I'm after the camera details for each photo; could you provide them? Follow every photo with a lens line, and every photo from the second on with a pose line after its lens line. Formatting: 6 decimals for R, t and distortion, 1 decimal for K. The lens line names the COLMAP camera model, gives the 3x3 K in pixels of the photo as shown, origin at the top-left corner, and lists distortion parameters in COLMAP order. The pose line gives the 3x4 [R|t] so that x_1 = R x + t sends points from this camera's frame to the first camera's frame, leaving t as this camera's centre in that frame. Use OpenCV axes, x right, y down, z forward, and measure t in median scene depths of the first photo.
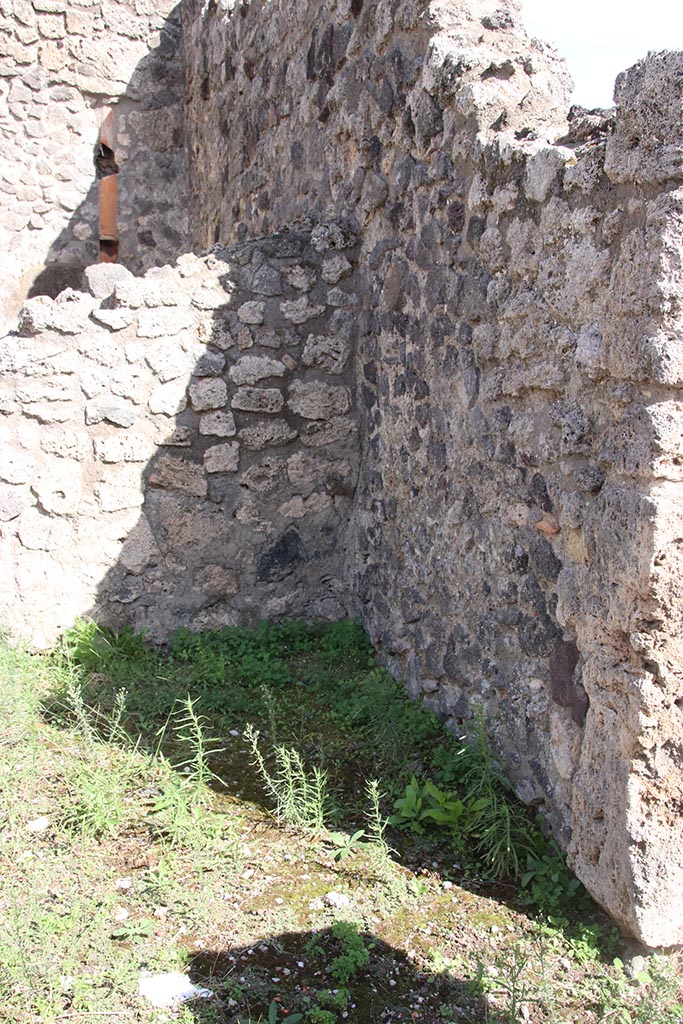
lens RADIAL K [[1165.7, 0, 342.9], [0, 1165.7, 512.0], [0, 0, 1]] dist [0.124513, 0.000000]
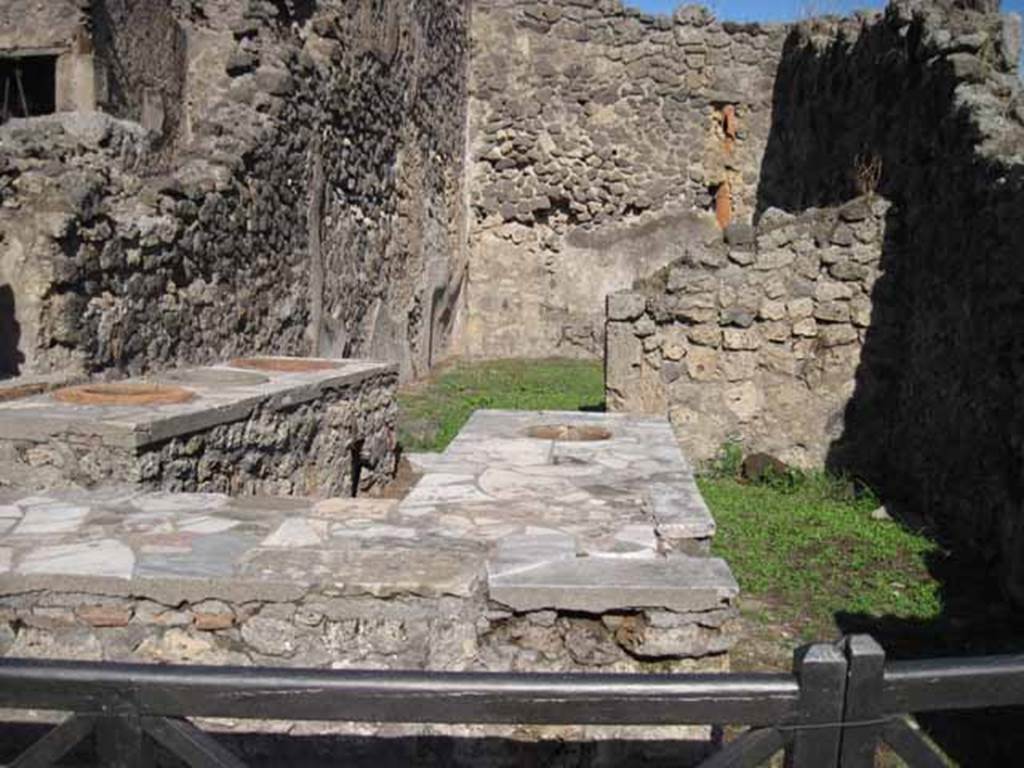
lens RADIAL K [[1043.7, 0, 505.8], [0, 1043.7, 438.5], [0, 0, 1]] dist [-0.135076, 0.000000]
pose [[0.932898, 0.062987, -0.354589, 0.014665], [-0.059924, 0.998010, 0.019626, 0.070549], [0.355120, 0.002940, 0.934816, -0.411069]]
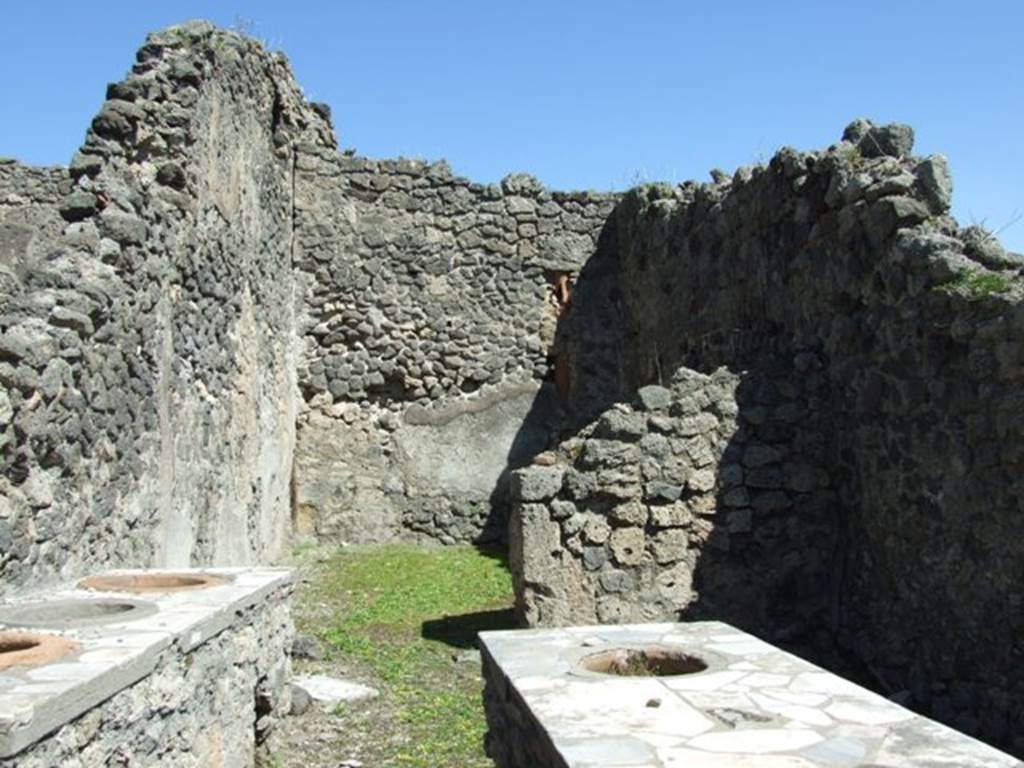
lens RADIAL K [[1009.6, 0, 482.9], [0, 1009.6, 379.9], [0, 0, 1]] dist [-0.038838, 0.000000]
pose [[0.989162, -0.042506, -0.140538, -0.244769], [0.011376, 0.976487, -0.215274, 0.043481], [0.146384, 0.211342, 0.966388, -0.219805]]
